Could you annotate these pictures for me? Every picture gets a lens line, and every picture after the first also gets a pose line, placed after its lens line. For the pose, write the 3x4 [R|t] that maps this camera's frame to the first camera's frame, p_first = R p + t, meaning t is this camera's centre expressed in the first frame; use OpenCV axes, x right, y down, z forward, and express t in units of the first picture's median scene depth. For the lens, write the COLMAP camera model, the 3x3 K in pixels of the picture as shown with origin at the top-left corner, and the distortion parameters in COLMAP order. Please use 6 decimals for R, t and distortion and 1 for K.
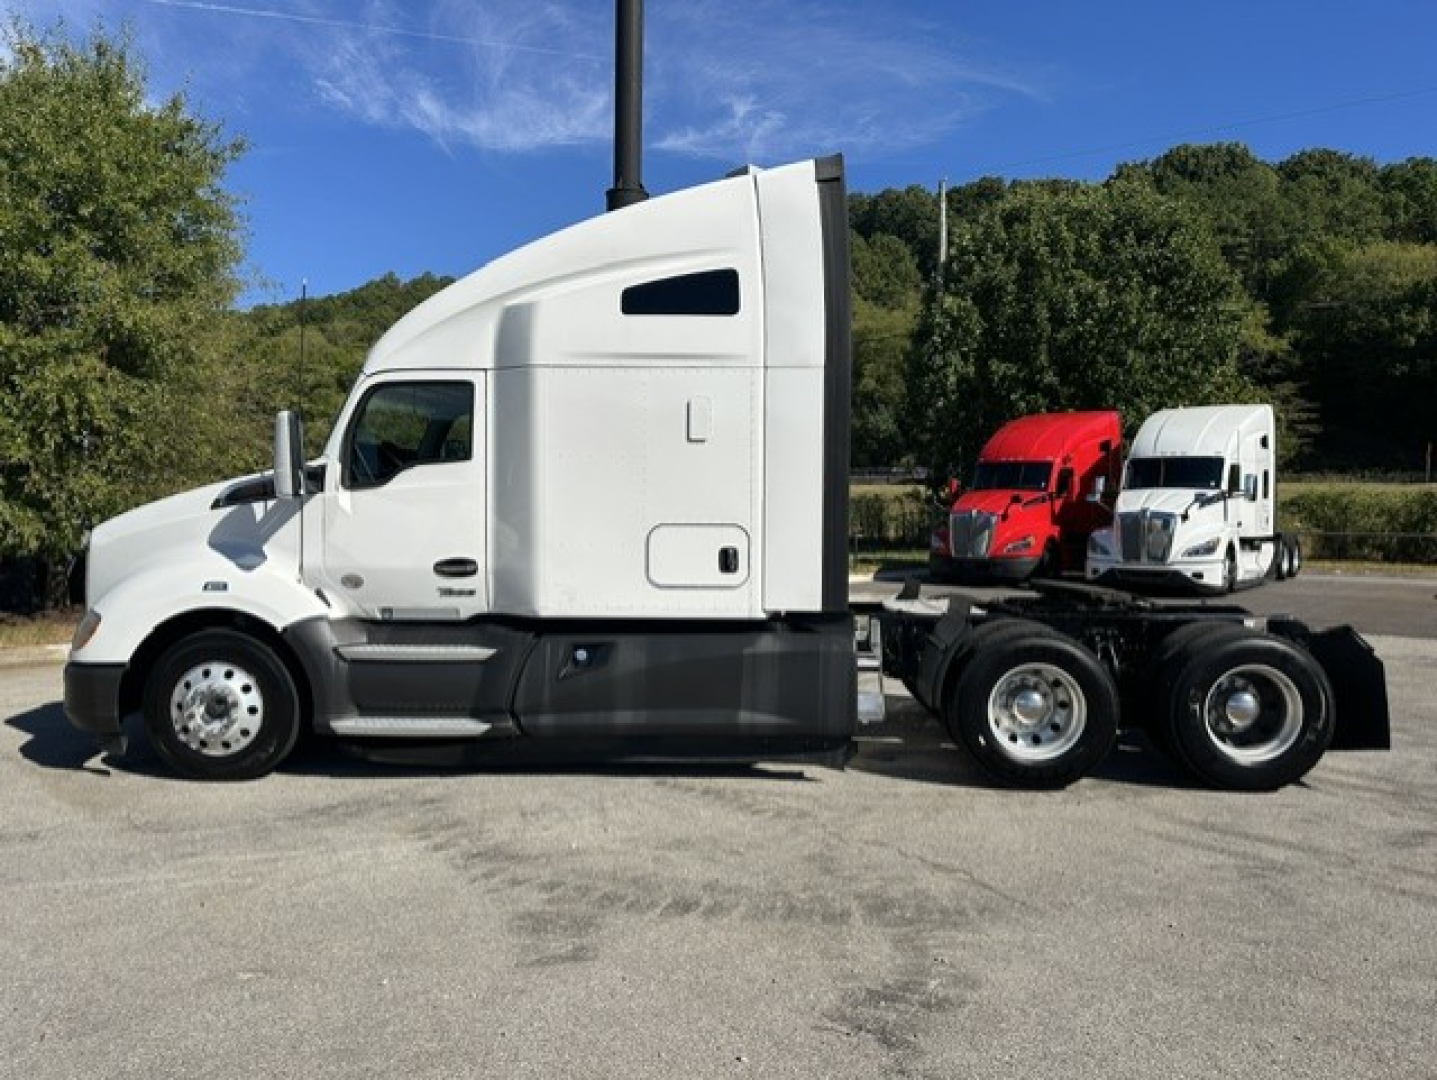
lens RADIAL K [[1007.6, 0, 740.3], [0, 1007.6, 512.6], [0, 0, 1]] dist [0.026533, -0.004246]
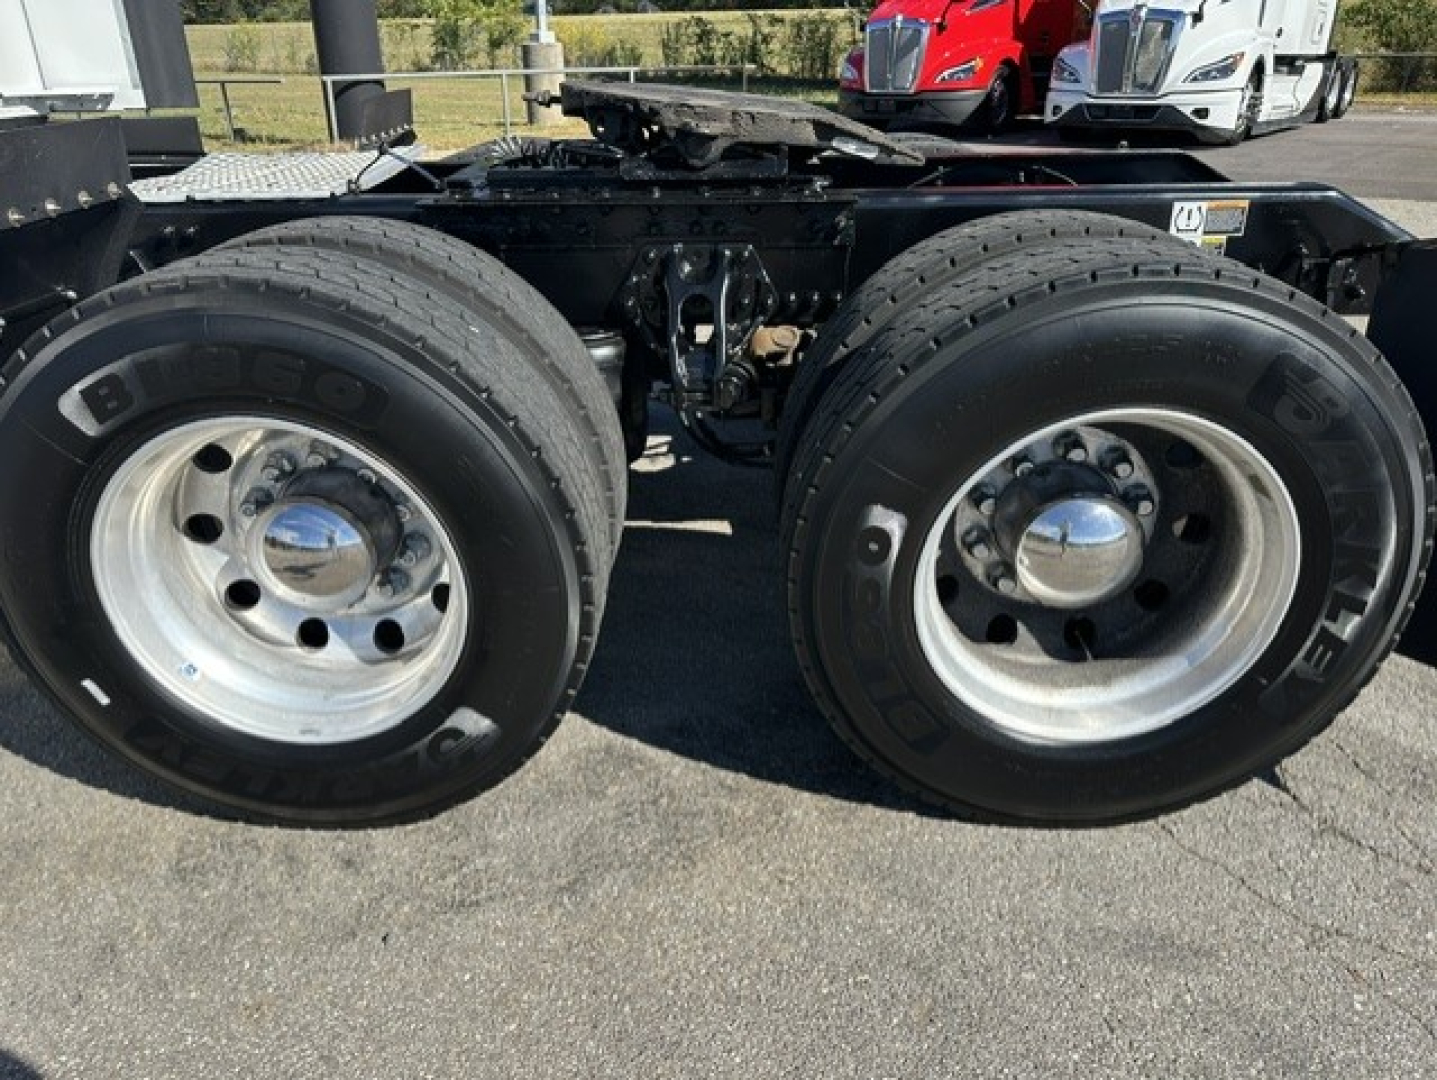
lens RADIAL K [[1020.0, 0, 726.6], [0, 1020.0, 531.3], [0, 0, 1]] dist [0.002797, -0.005956]
pose [[0.999867, -0.010120, -0.012797, 0.401870], [0.014561, 0.907331, 0.420165, 0.070575], [0.007359, -0.420296, 0.907357, 0.750208]]
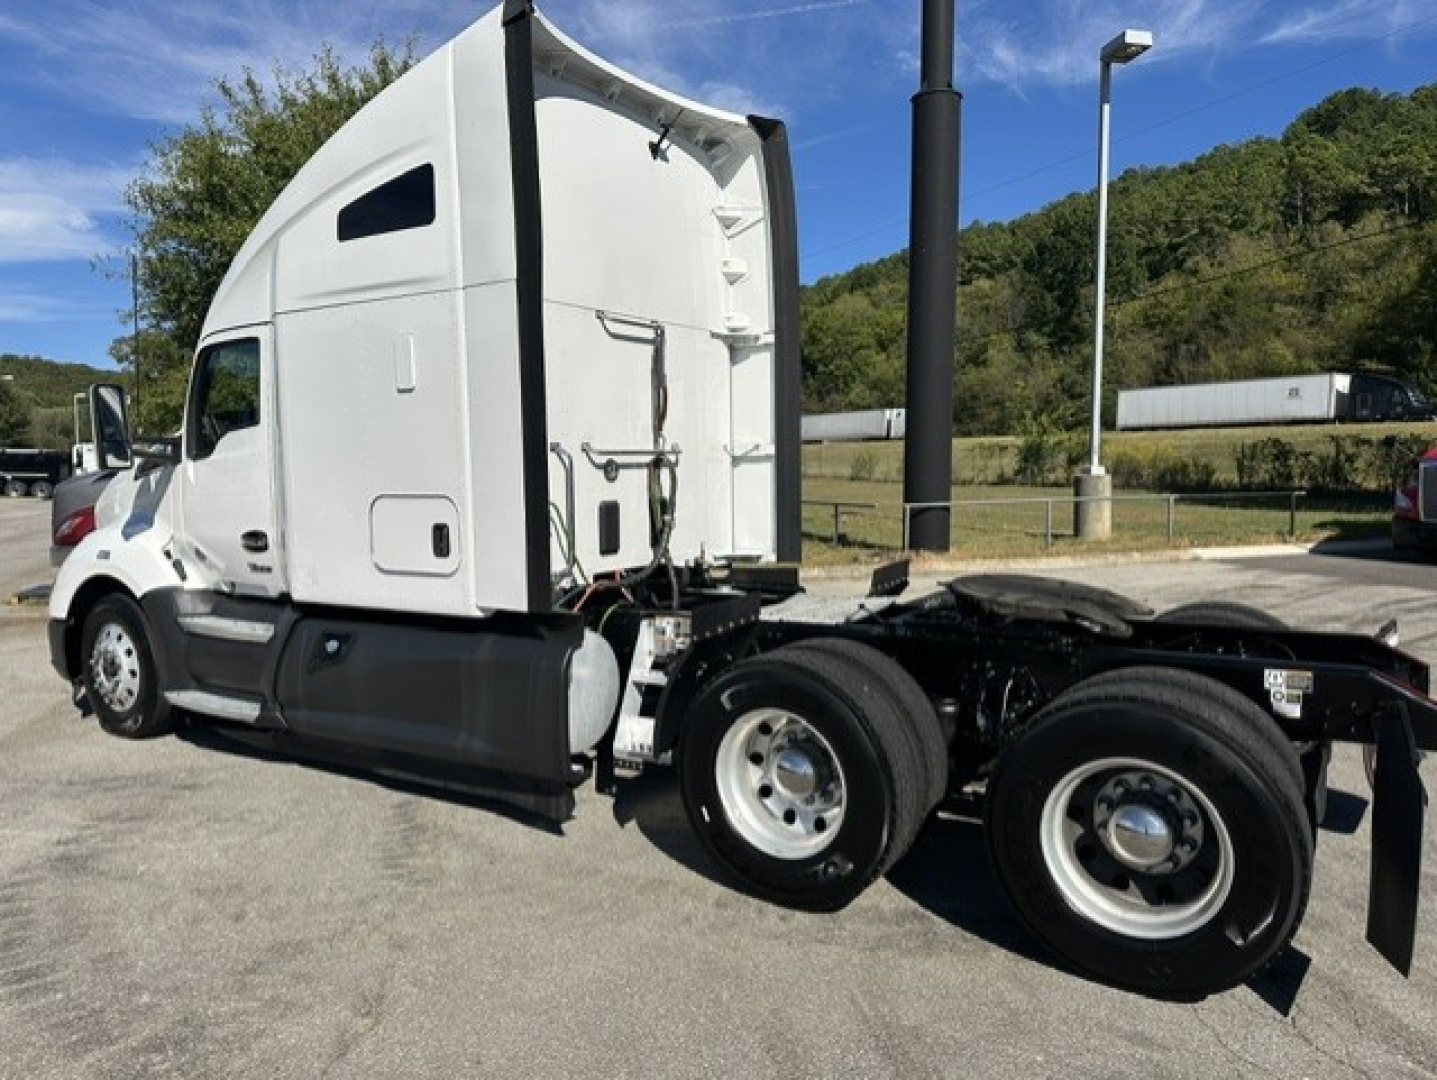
lens RADIAL K [[1020.0, 0, 726.6], [0, 1020.0, 531.3], [0, 0, 1]] dist [0.002797, -0.005956]
pose [[0.852371, 0.017598, -0.522641, 0.585875], [0.015400, 0.998155, 0.058725, -0.003819], [0.522711, -0.058104, 0.850528, 0.431399]]
